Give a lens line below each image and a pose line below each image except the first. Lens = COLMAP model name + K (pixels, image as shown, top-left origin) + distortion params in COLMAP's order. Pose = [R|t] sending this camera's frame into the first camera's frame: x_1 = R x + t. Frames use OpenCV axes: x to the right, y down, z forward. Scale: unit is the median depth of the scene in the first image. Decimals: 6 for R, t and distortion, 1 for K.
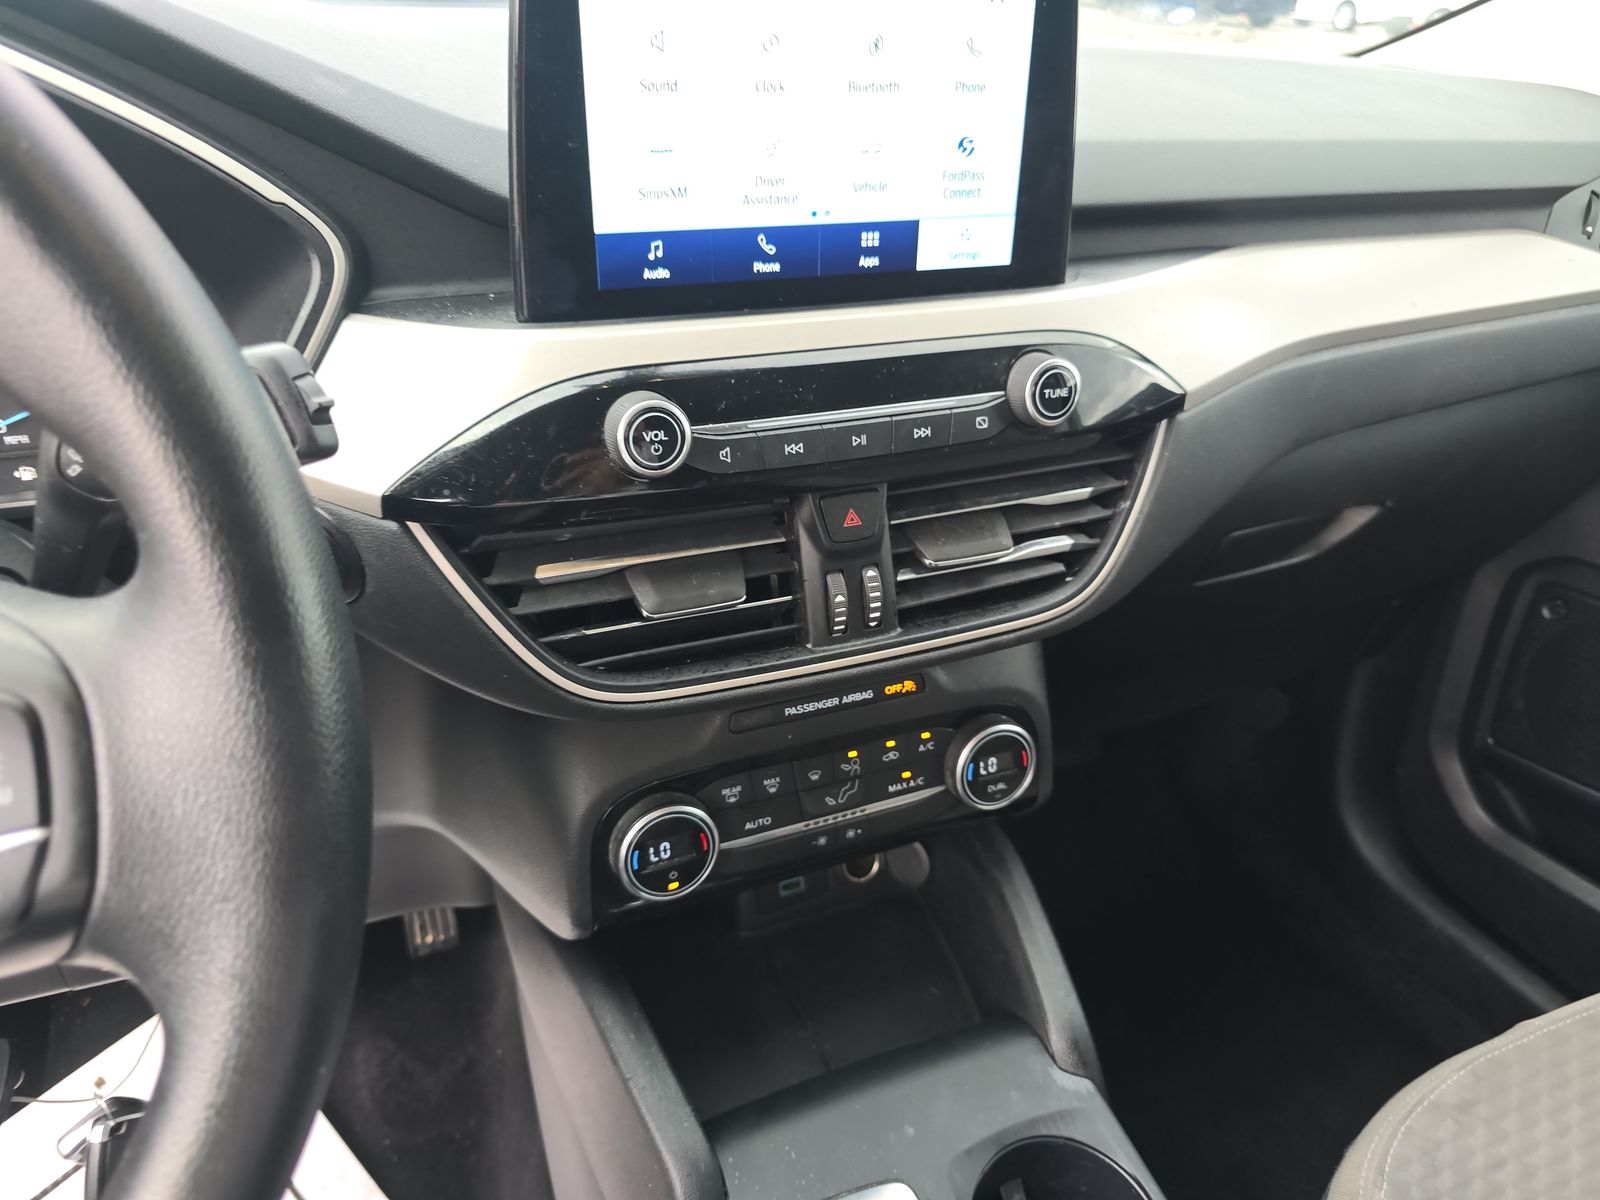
lens RADIAL K [[1093.5, 0, 807.0], [0, 1093.5, 597.9], [0, 0, 1]] dist [-0.000301, -0.013690]
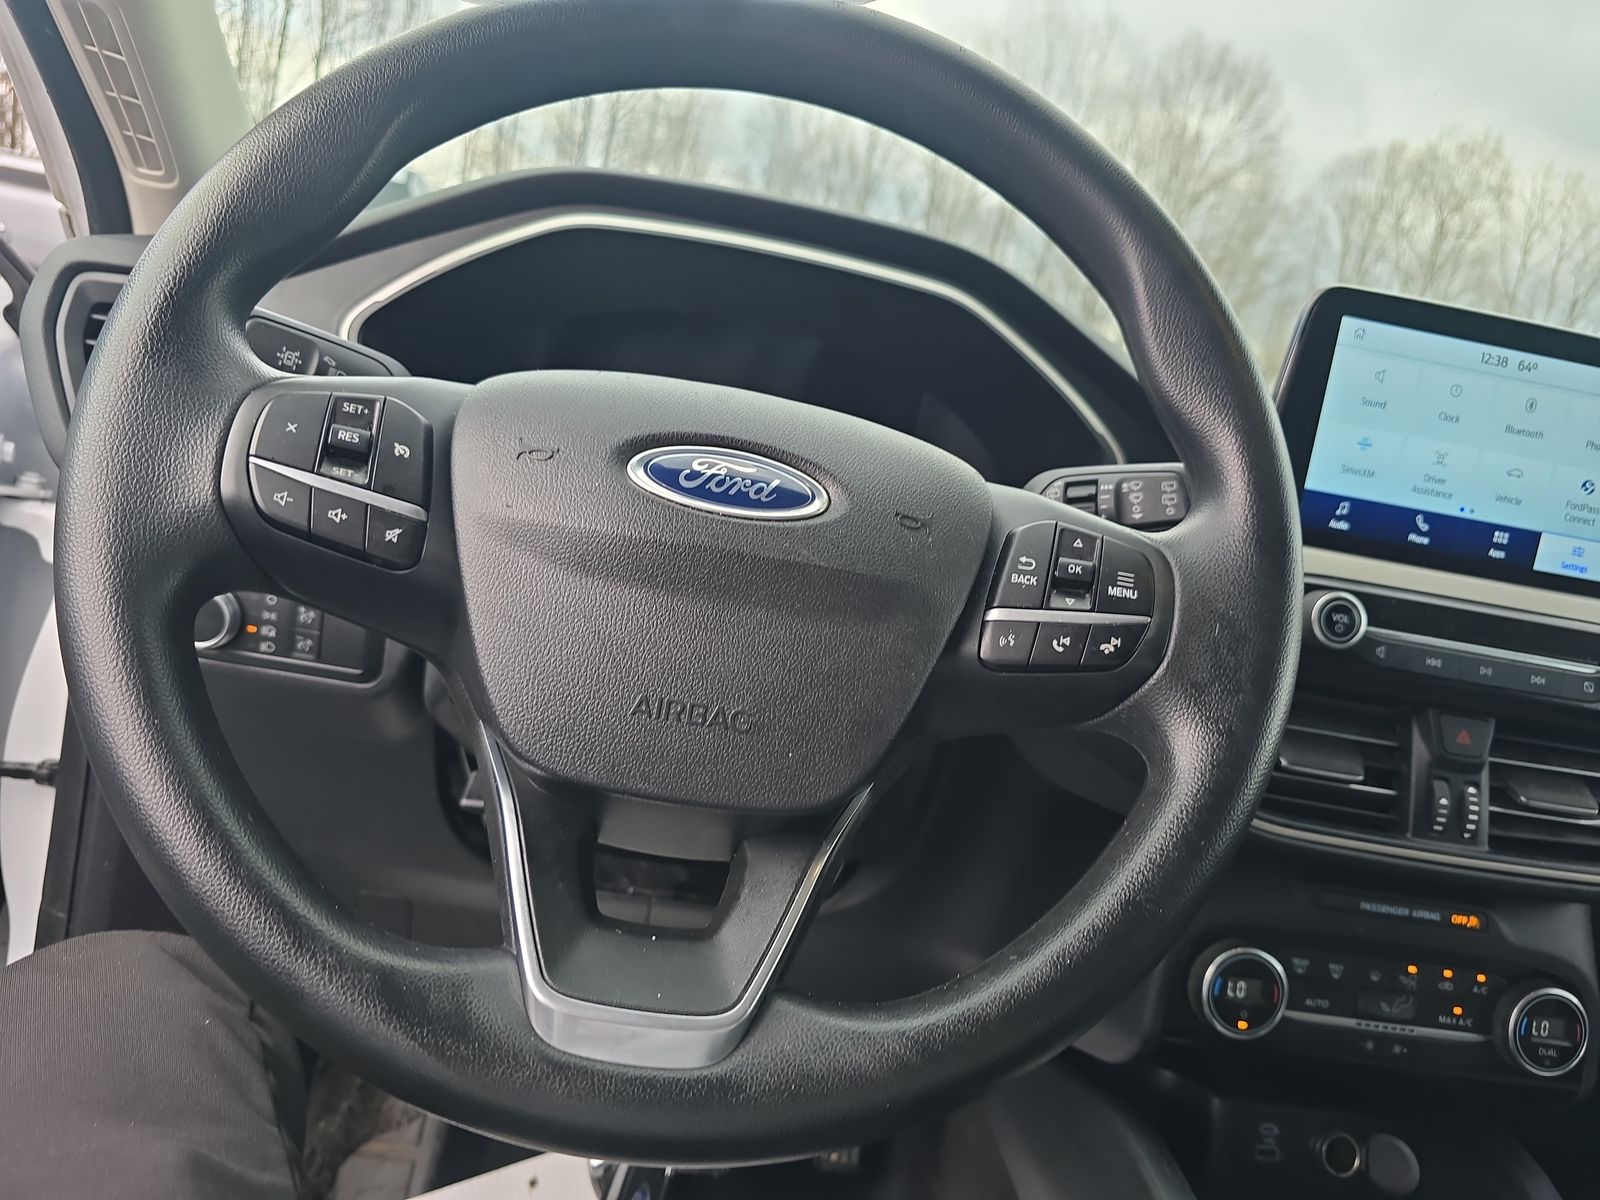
lens RADIAL K [[1093.5, 0, 798.3], [0, 1093.5, 606.7], [0, 0, 1]] dist [-0.000301, -0.013690]
pose [[0.932118, 0.179266, -0.314675, -0.289037], [-0.287739, 0.894216, -0.342906, 0.420219], [0.219916, 0.410173, 0.885096, -0.299246]]
